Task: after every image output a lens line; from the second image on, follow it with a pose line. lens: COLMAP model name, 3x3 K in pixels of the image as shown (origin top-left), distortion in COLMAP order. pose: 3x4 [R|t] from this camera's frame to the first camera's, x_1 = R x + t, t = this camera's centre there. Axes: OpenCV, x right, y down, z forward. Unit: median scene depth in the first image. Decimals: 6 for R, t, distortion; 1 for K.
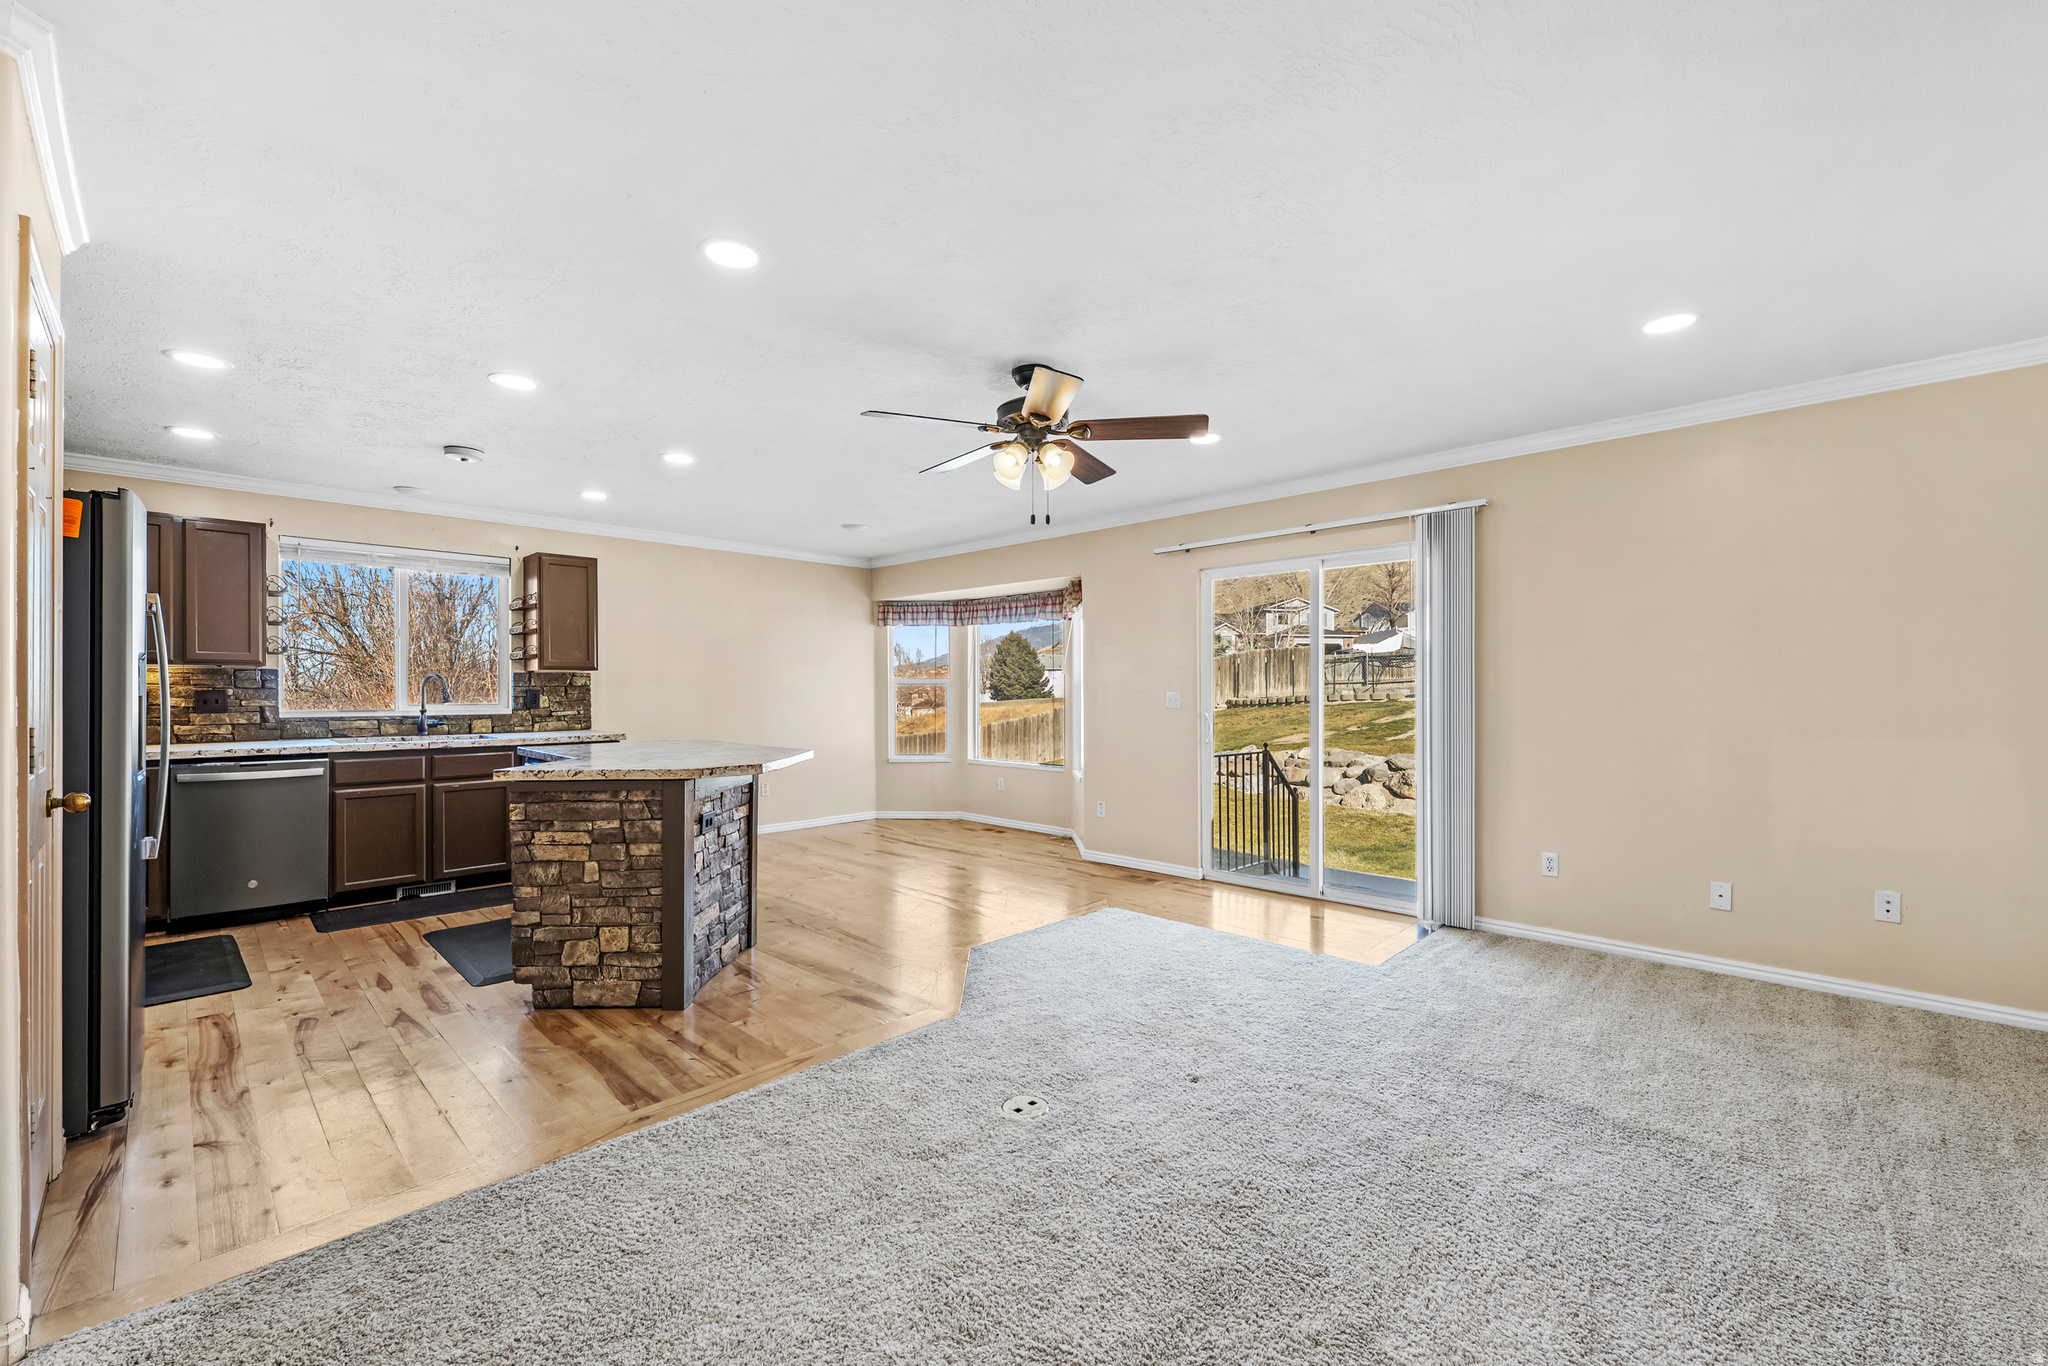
lens RADIAL K [[840.9, 0, 1021.7], [0, 840.9, 692.3], [0, 0, 1]] dist [0.001326, -0.000419]
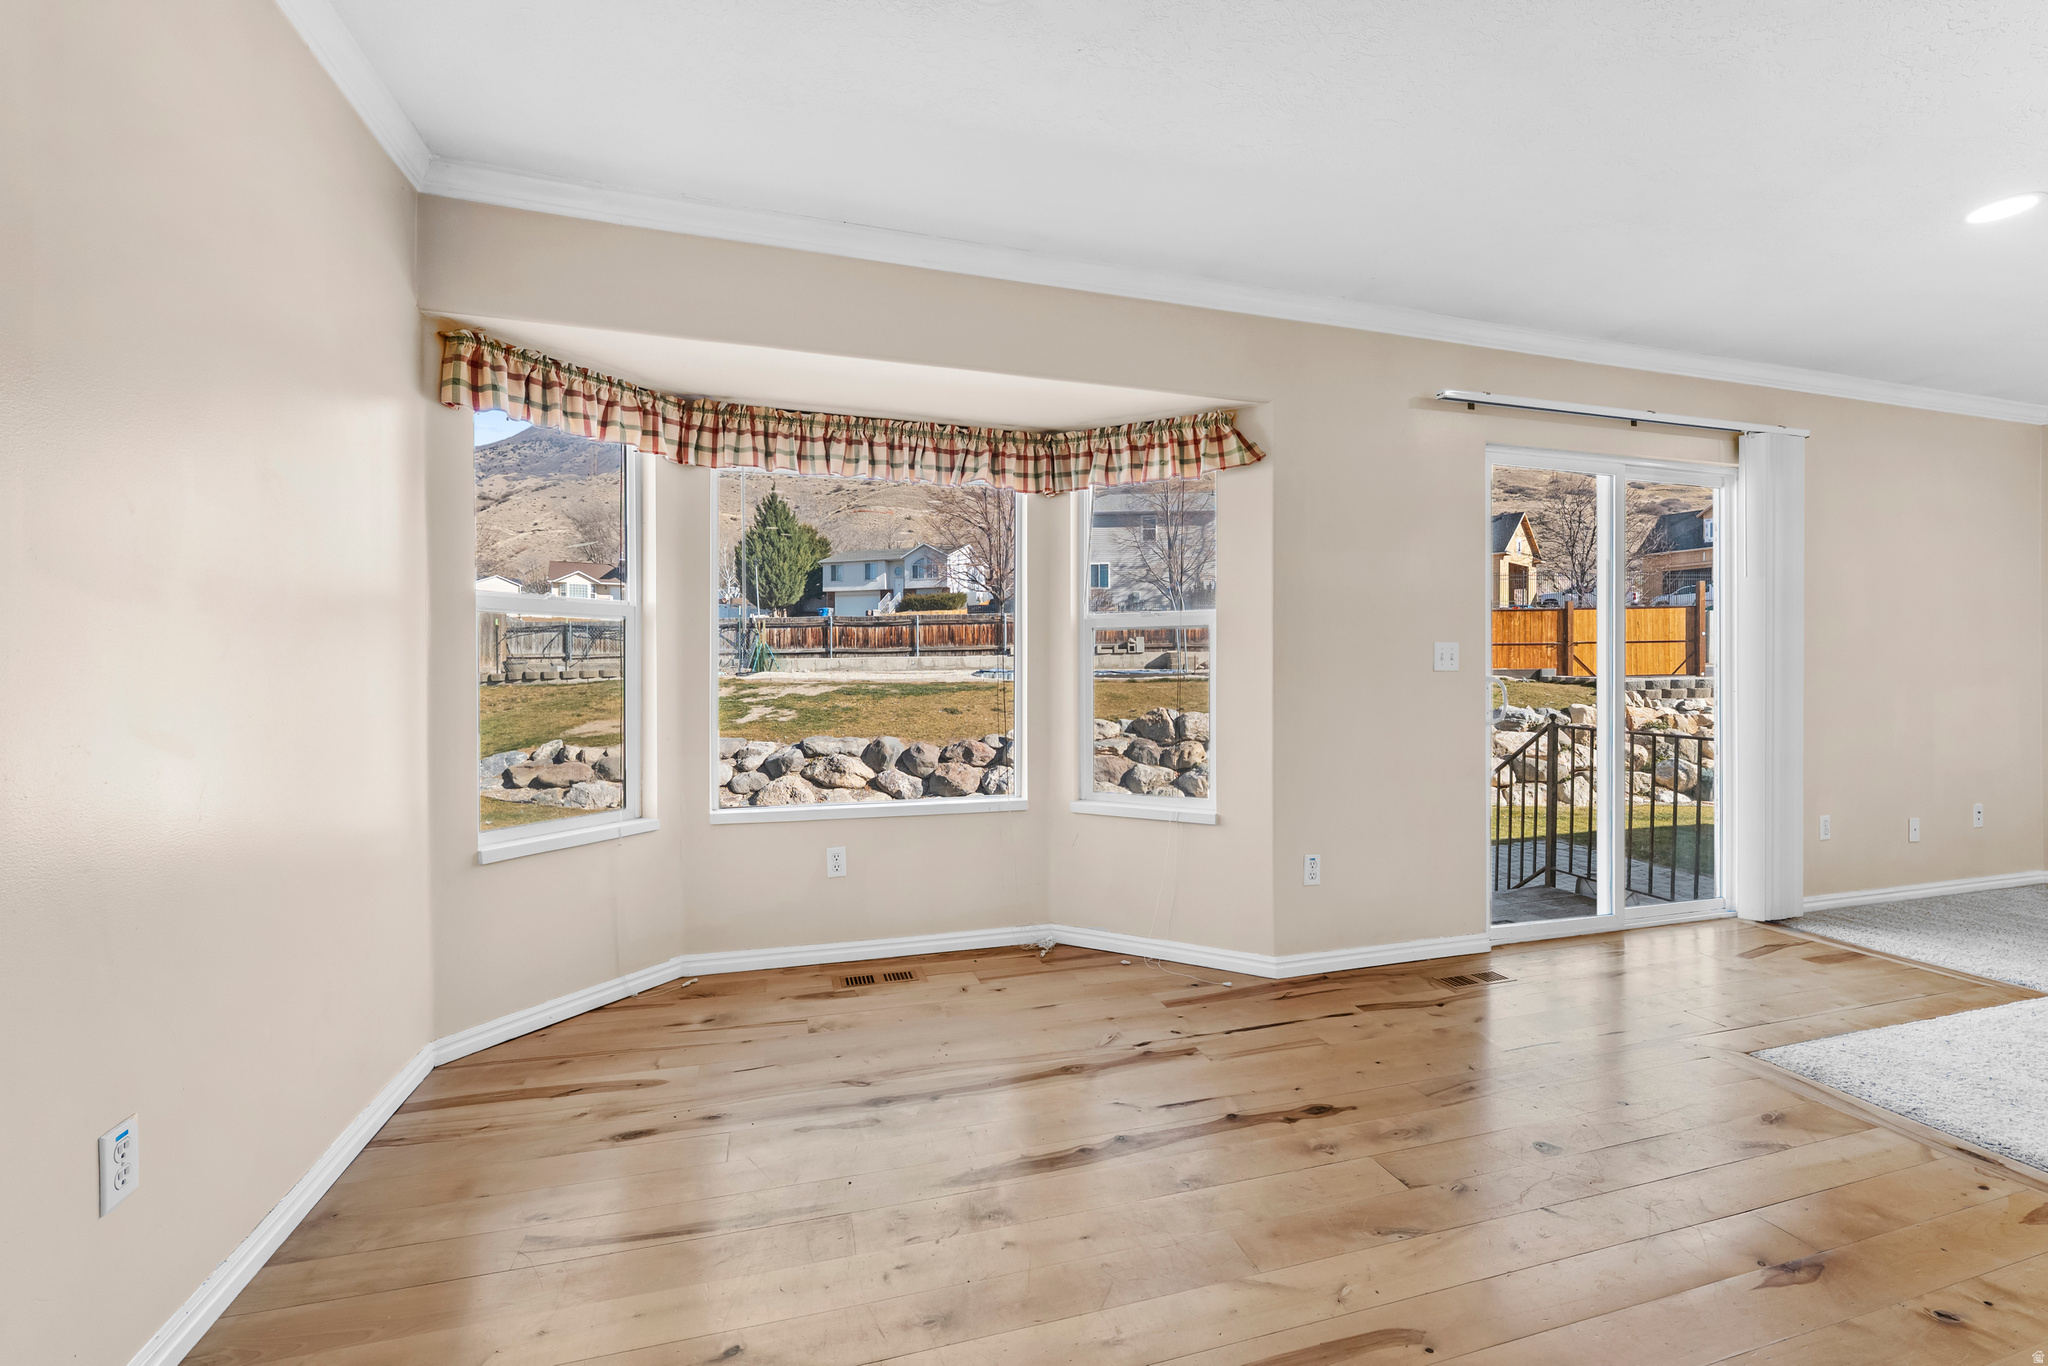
lens RADIAL K [[840.9, 0, 1029.8], [0, 840.9, 684.2], [0, 0, 1]] dist [0.001326, -0.000419]
pose [[0.477707, -0.013372, 0.878418, -0.456694], [0.001906, 0.999898, 0.014185, 0.019154], [-0.878517, -0.005102, 0.477683, 0.942895]]
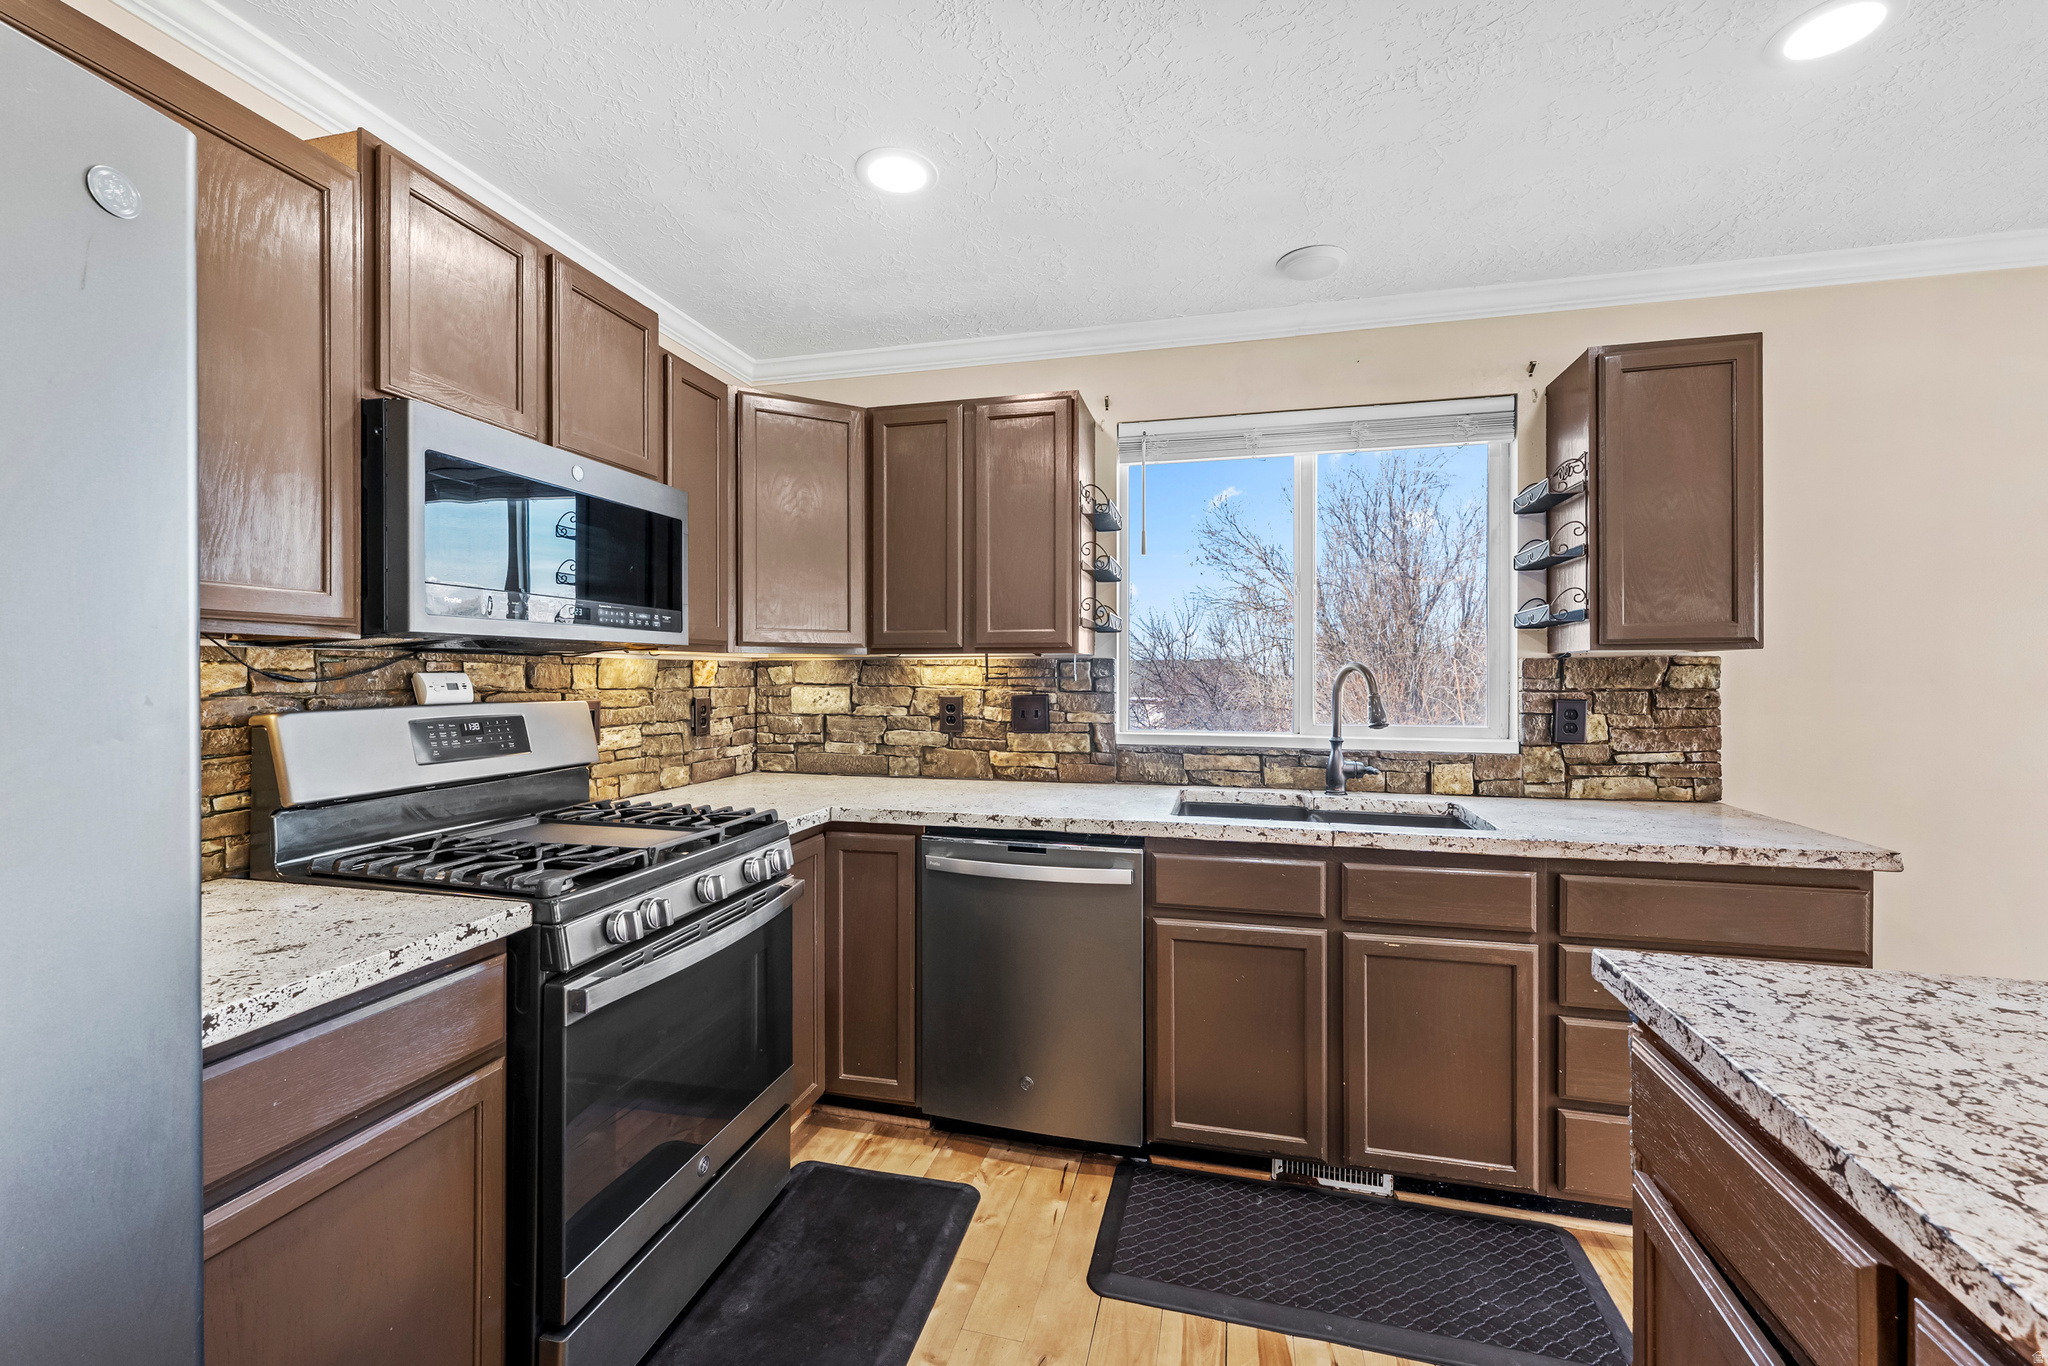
lens RADIAL K [[840.9, 0, 1023.7], [0, 840.9, 675.6], [0, 0, 1]] dist [0.001326, -0.000419]
pose [[0.510154, 0.002610, -0.860079, -0.371697], [-0.004726, 0.999989, 0.000231, -0.013592], [0.860070, 0.003947, 0.510160, 0.572359]]
